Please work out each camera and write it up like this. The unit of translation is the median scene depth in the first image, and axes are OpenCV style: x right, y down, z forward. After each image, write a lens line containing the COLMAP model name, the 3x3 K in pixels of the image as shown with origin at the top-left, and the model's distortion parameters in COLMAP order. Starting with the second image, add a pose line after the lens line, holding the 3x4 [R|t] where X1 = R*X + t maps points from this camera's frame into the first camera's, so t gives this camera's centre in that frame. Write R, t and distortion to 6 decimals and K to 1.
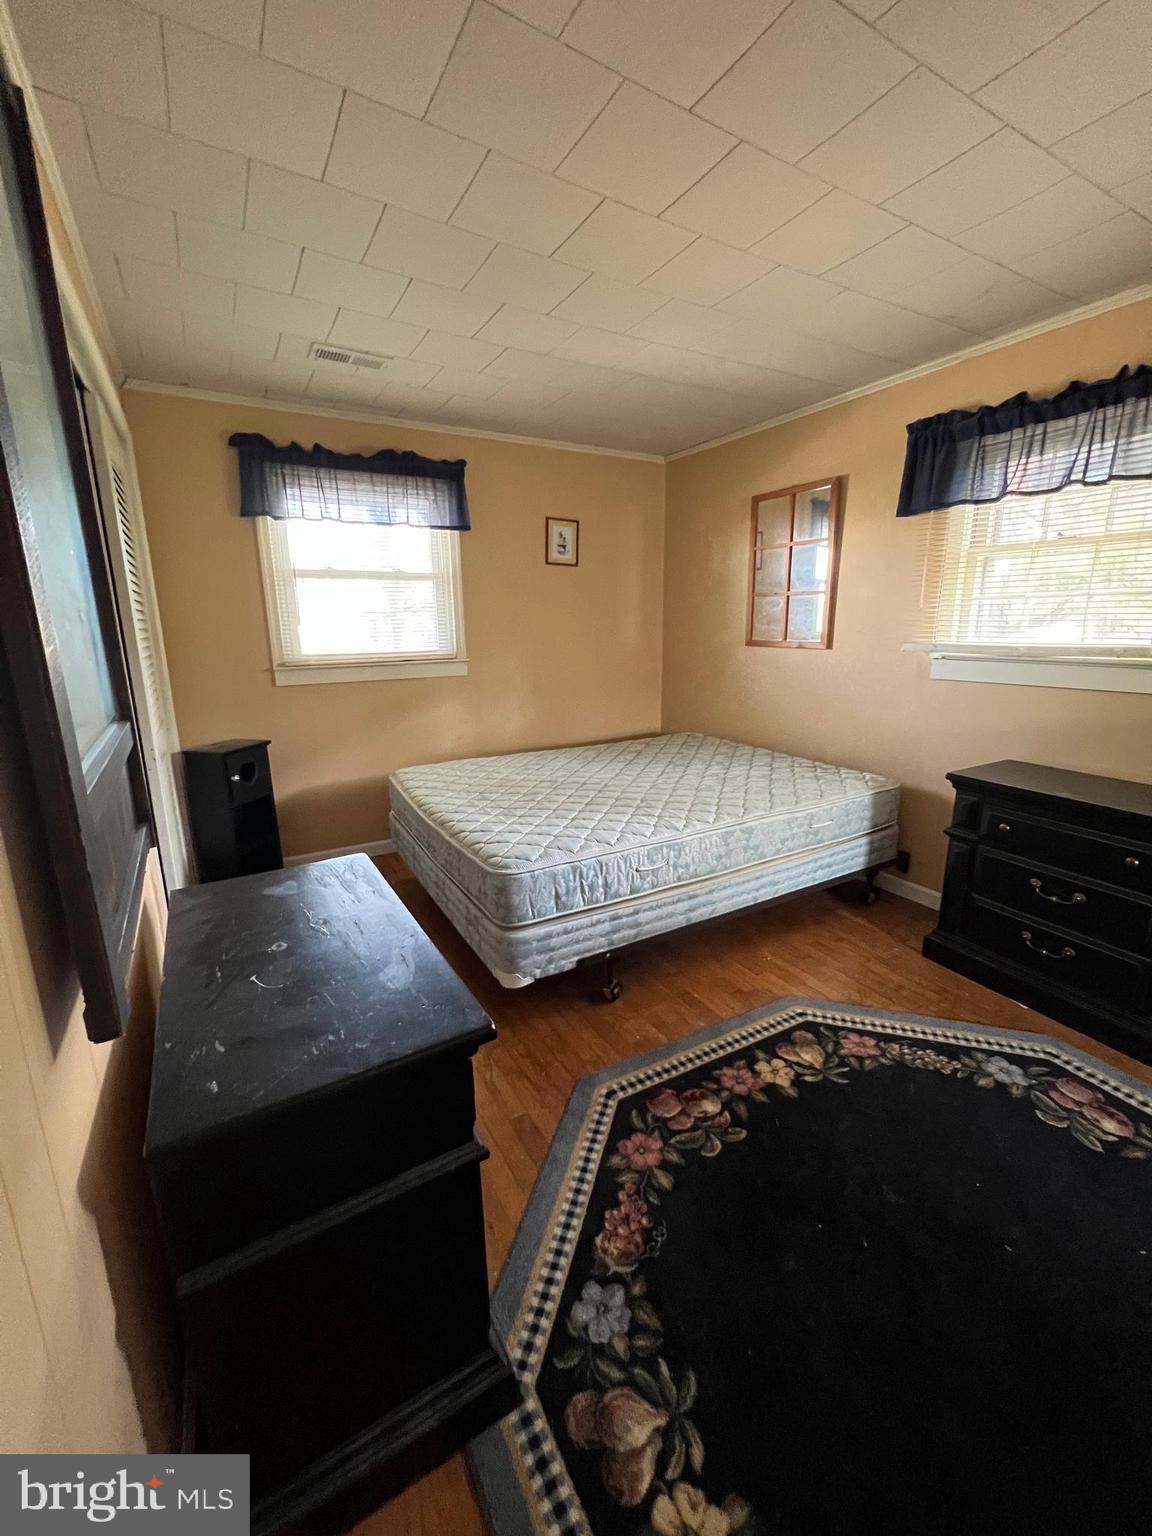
lens RADIAL K [[619.1, 0, 579.1], [0, 619.1, 758.3], [0, 0, 1]] dist [0.001570, 0.000476]
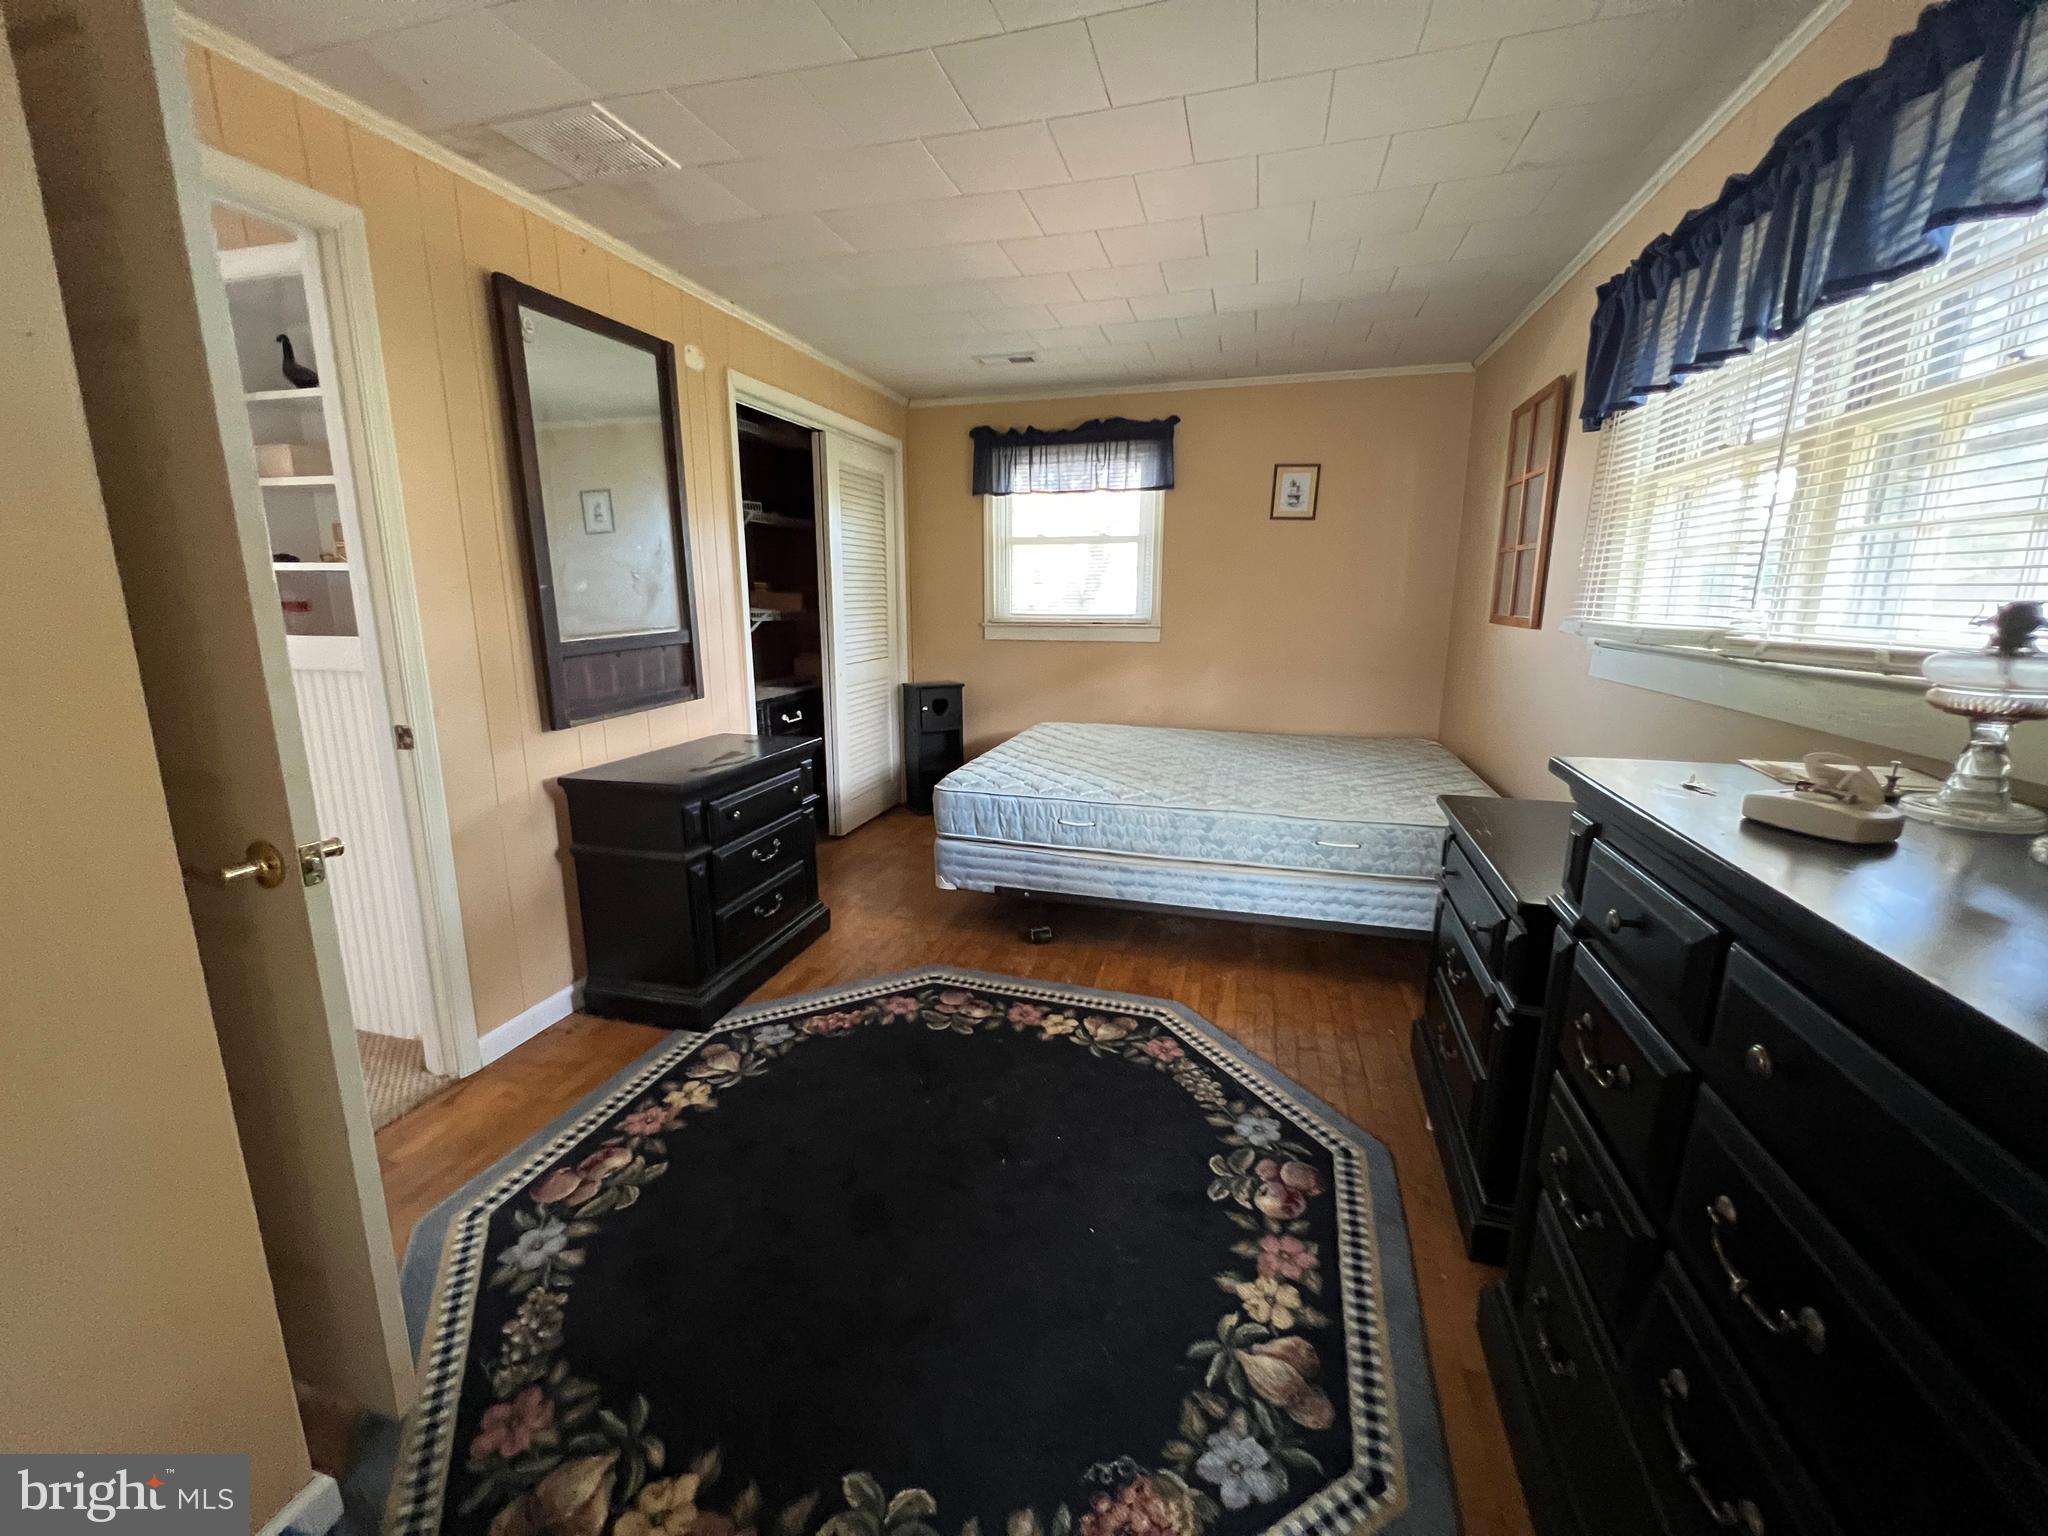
lens RADIAL K [[825.5, 0, 1023.2], [0, 825.5, 756.1], [0, 0, 1]] dist [0.001570, 0.000476]
pose [[0.693022, 0.154247, -0.704221, 0.935929], [-0.167484, 0.984564, 0.050831, 0.011496], [0.701191, 0.082719, 0.708159, -0.028487]]
